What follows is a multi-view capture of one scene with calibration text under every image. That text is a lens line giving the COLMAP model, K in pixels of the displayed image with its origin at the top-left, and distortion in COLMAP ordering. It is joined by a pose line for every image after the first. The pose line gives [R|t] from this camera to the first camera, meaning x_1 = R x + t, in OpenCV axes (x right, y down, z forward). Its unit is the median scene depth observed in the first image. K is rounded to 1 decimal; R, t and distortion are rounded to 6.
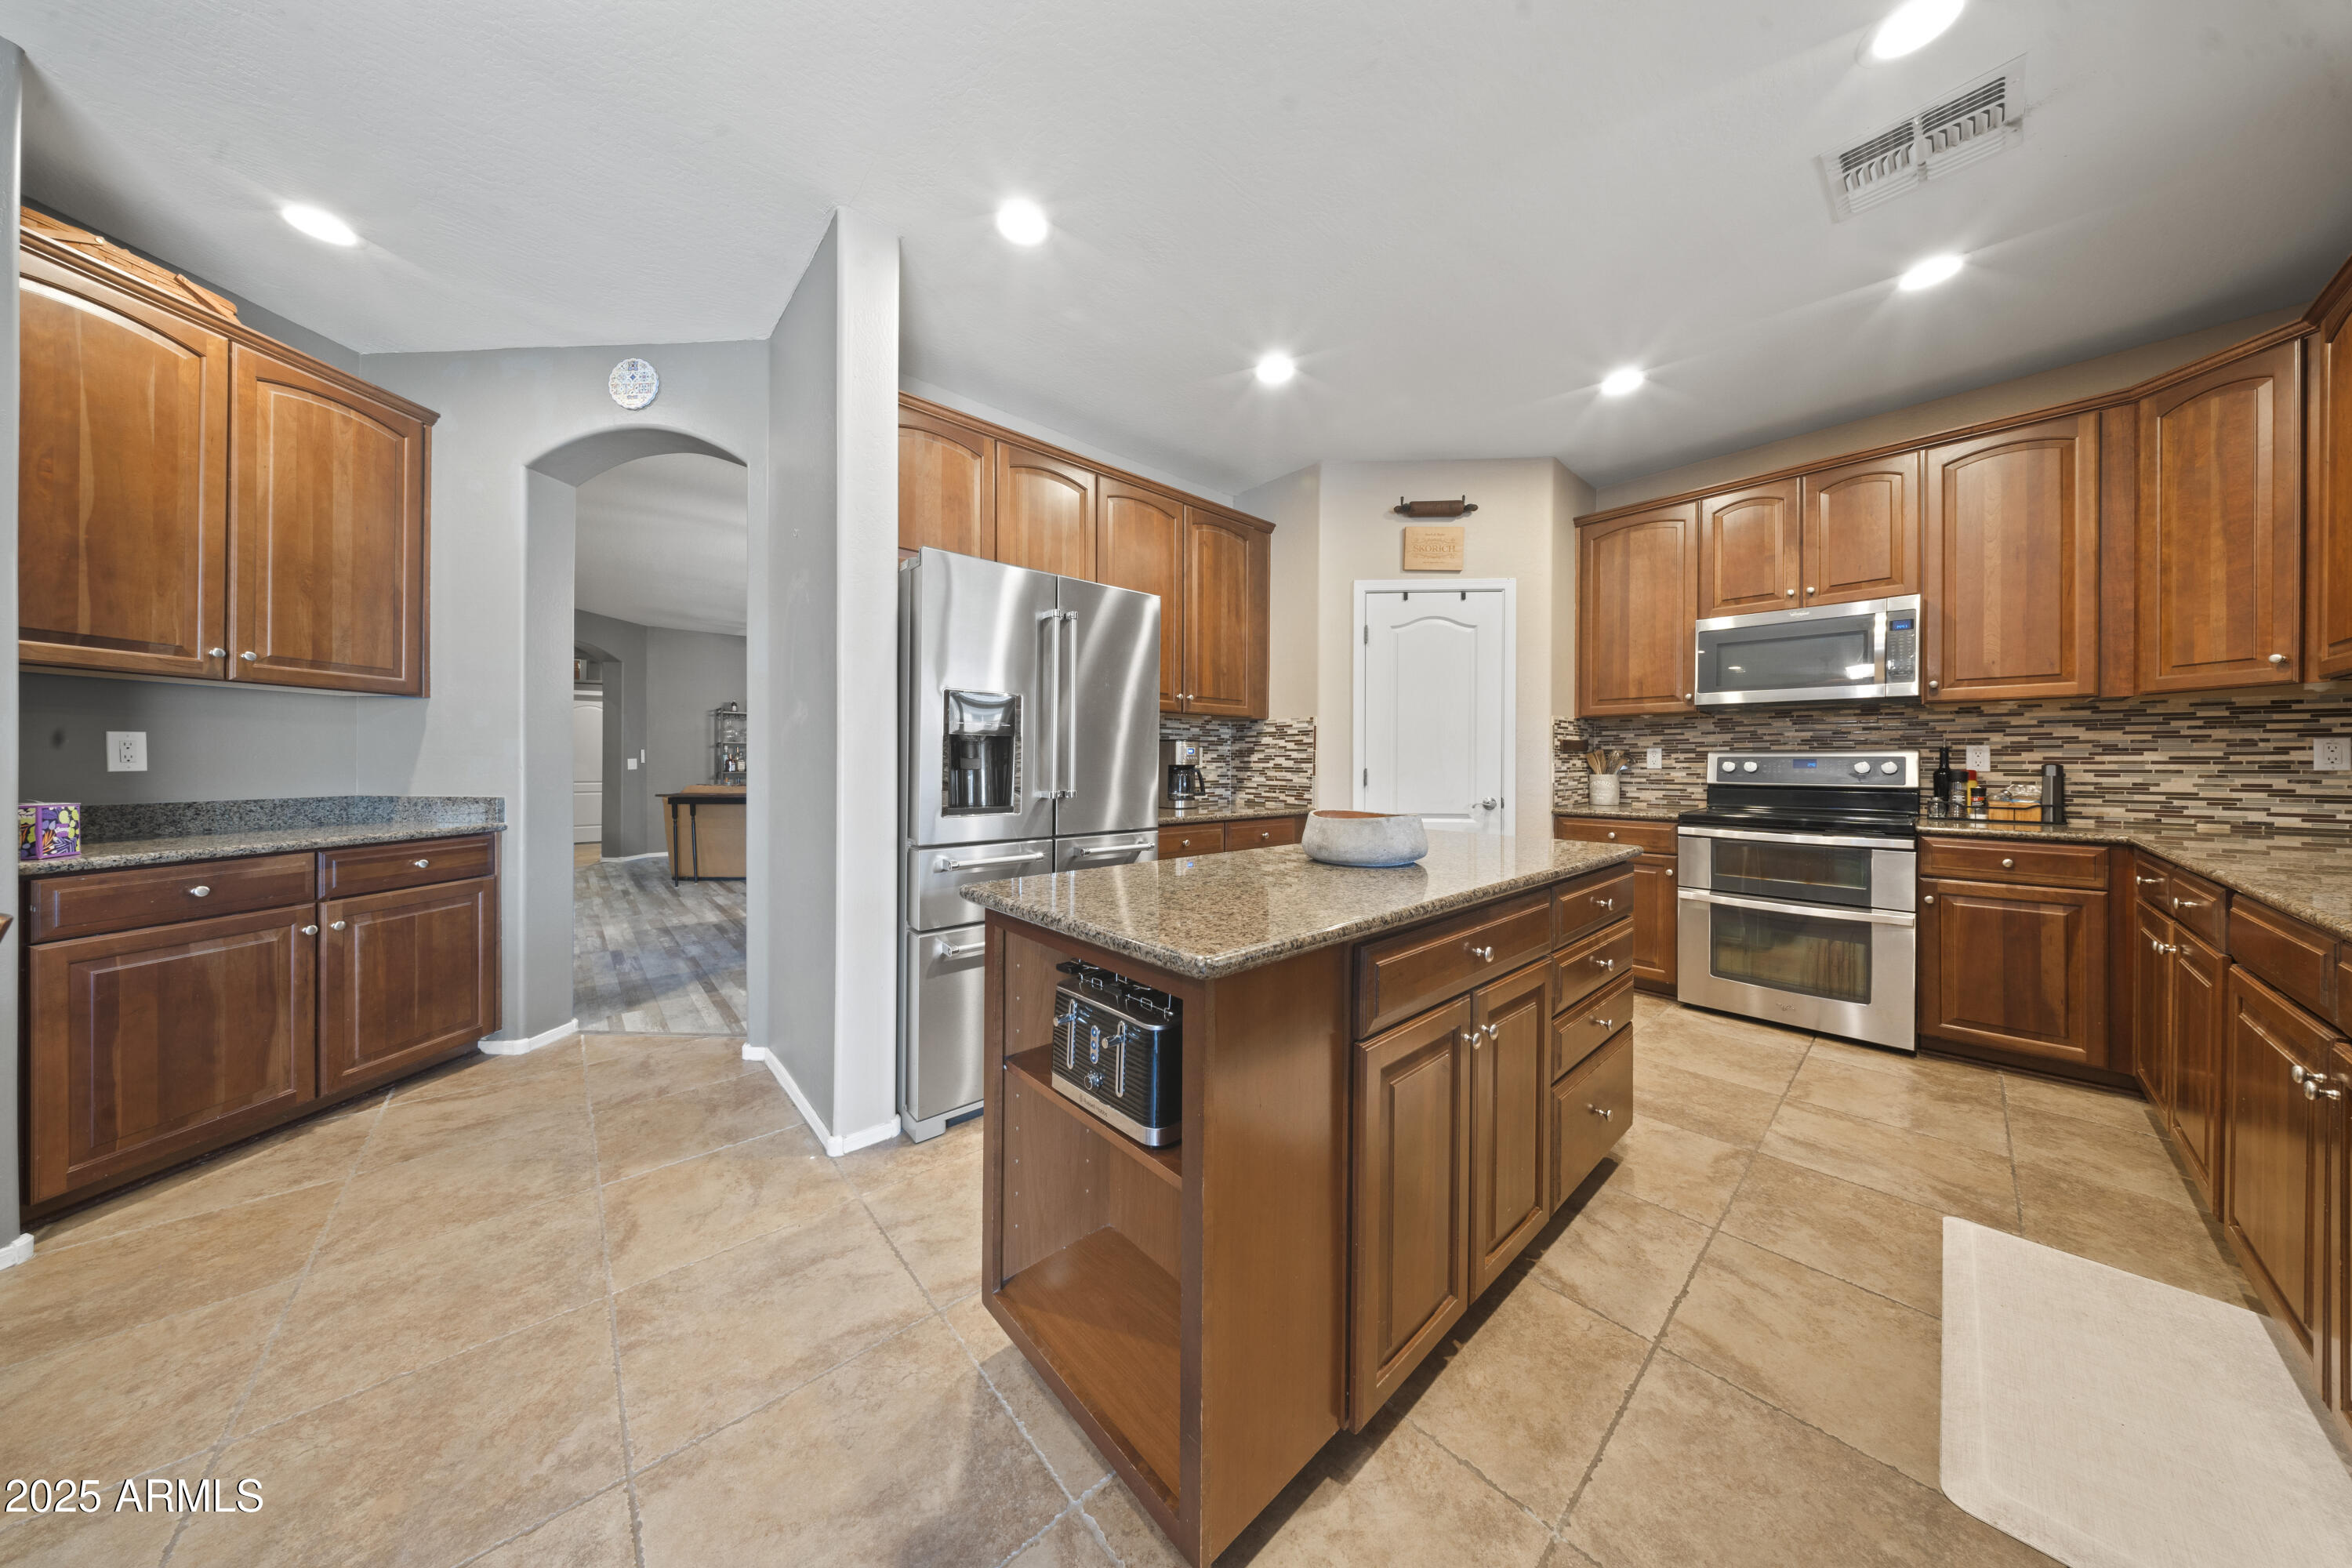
lens RADIAL K [[690.1, 0, 1176.0], [0, 690.1, 784.0], [0, 0, 1]] dist [0.000435, -0.001938]
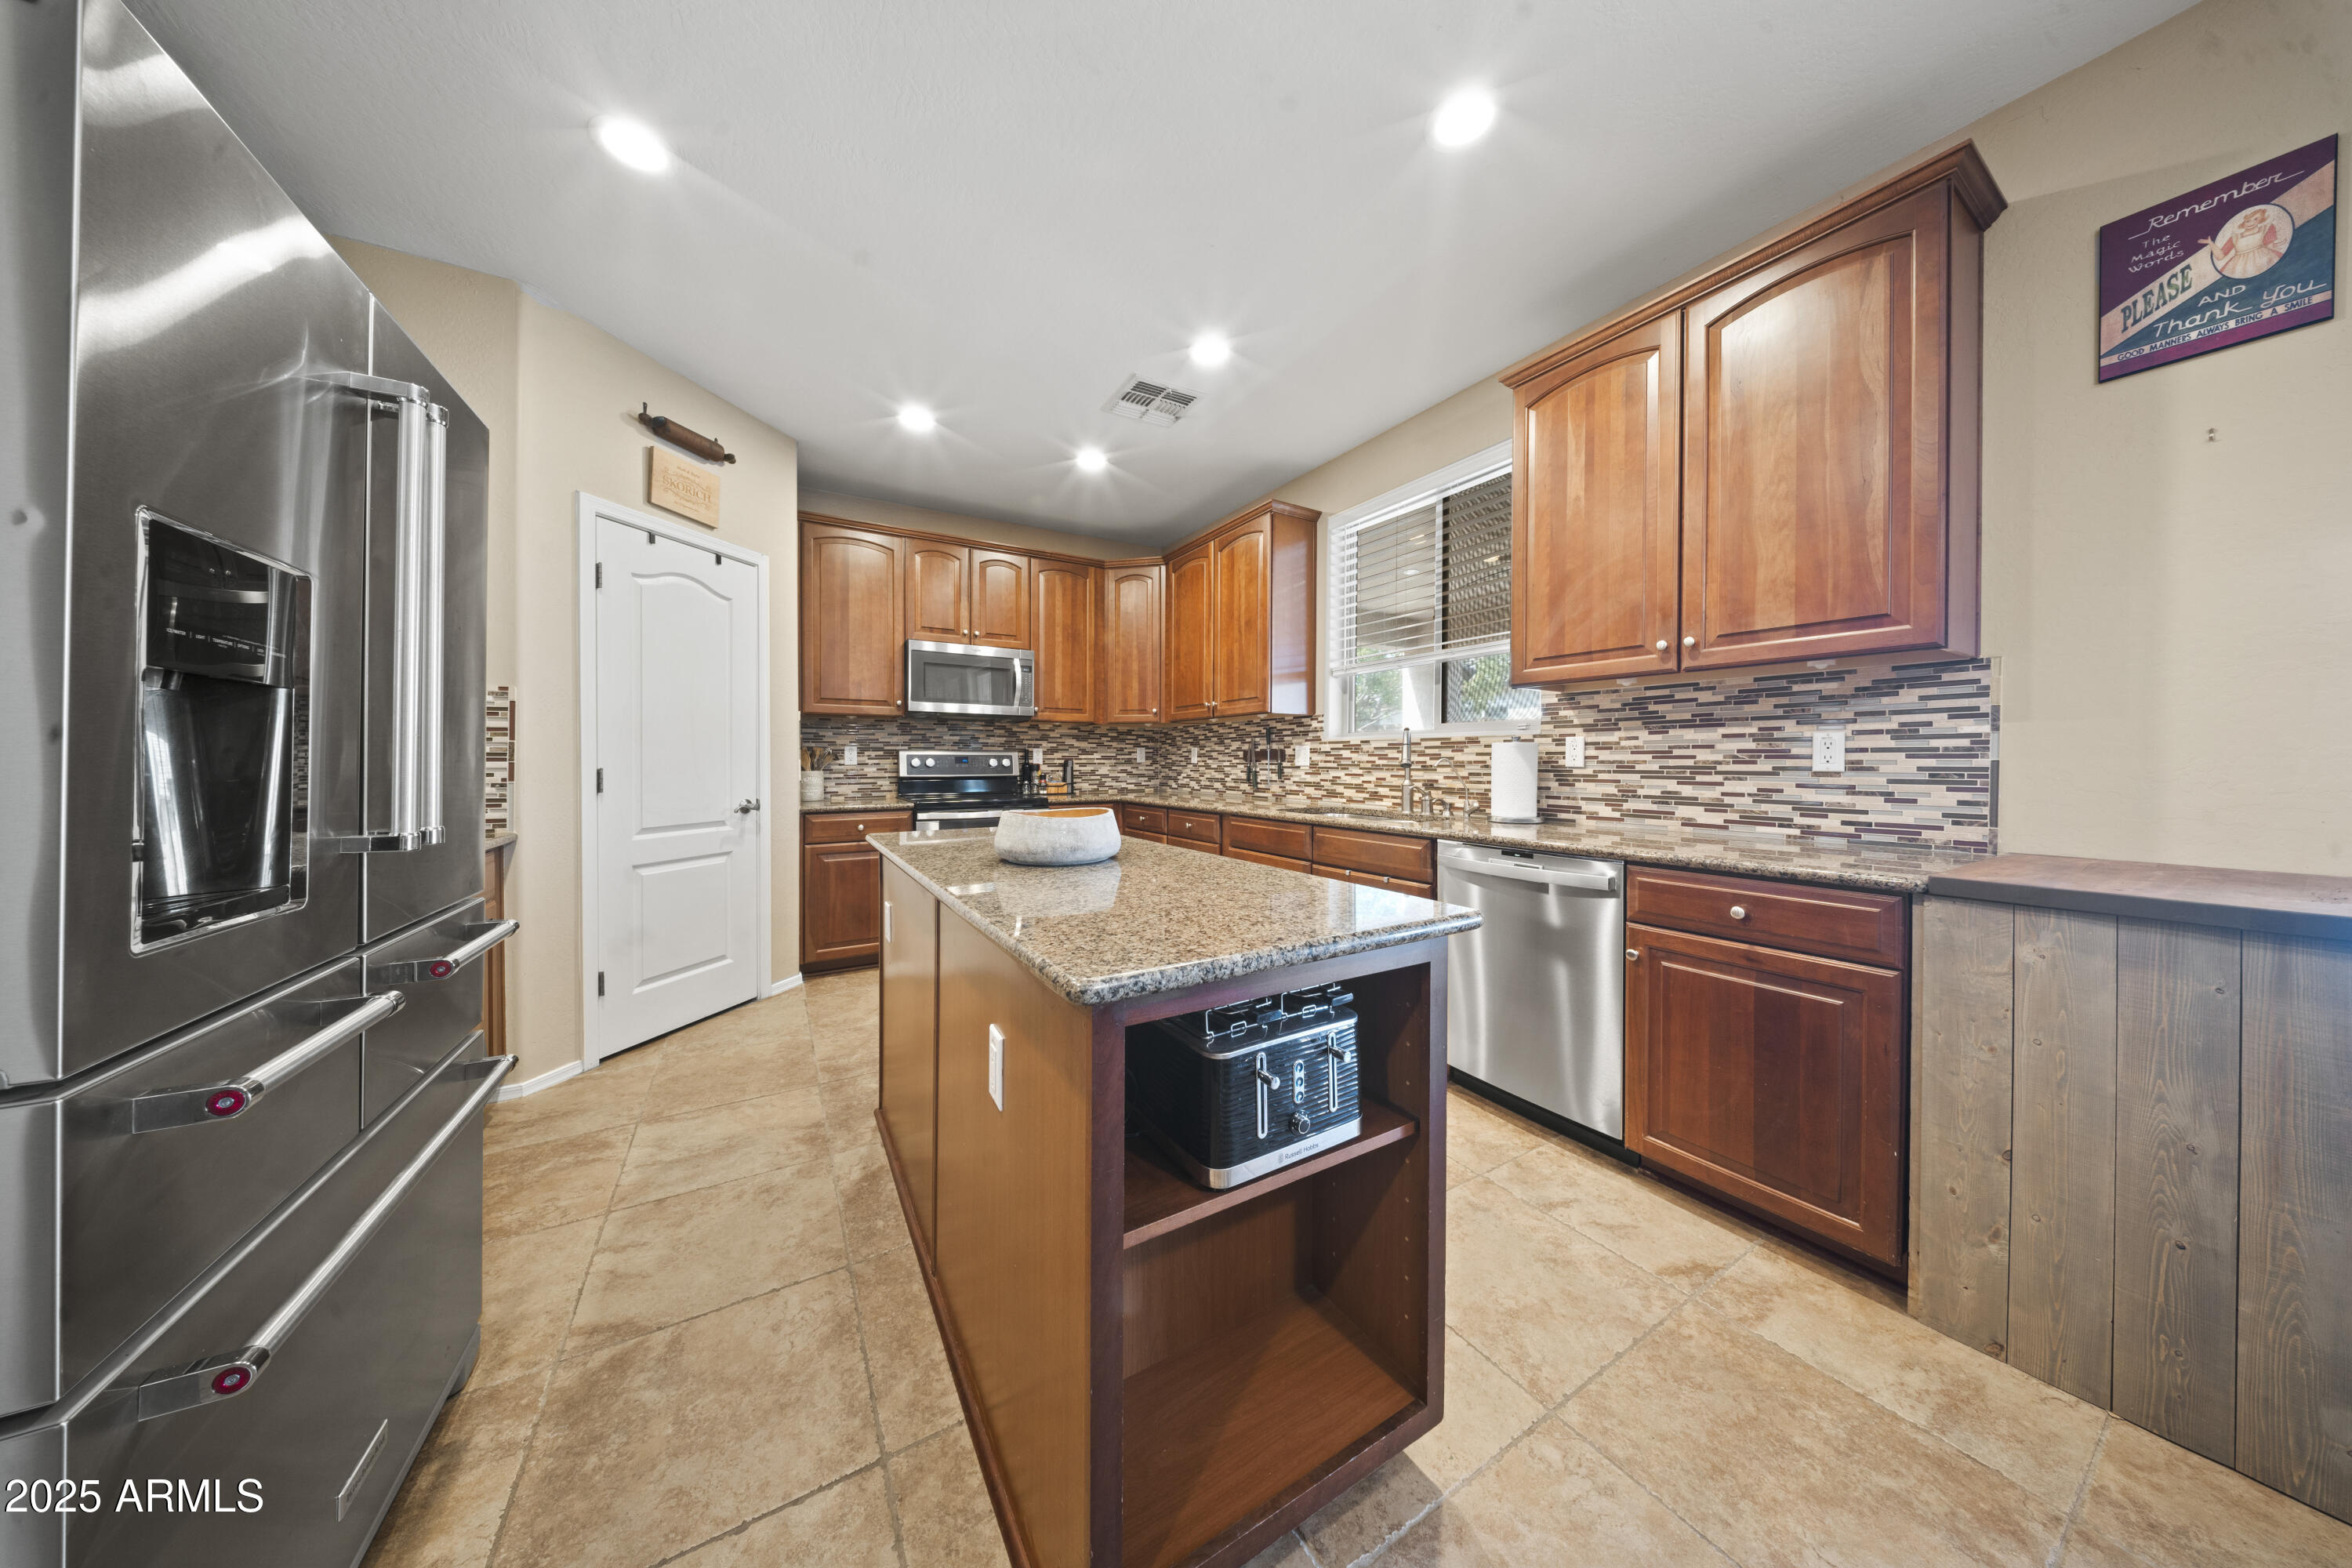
lens RADIAL K [[690.1, 0, 1176.0], [0, 690.1, 784.0], [0, 0, 1]] dist [0.000435, -0.001938]
pose [[0.191548, -0.035560, 0.980839, -0.311949], [0.031780, 0.999044, 0.030014, -0.009121], [-0.980969, 0.025422, 0.192495, 0.309052]]
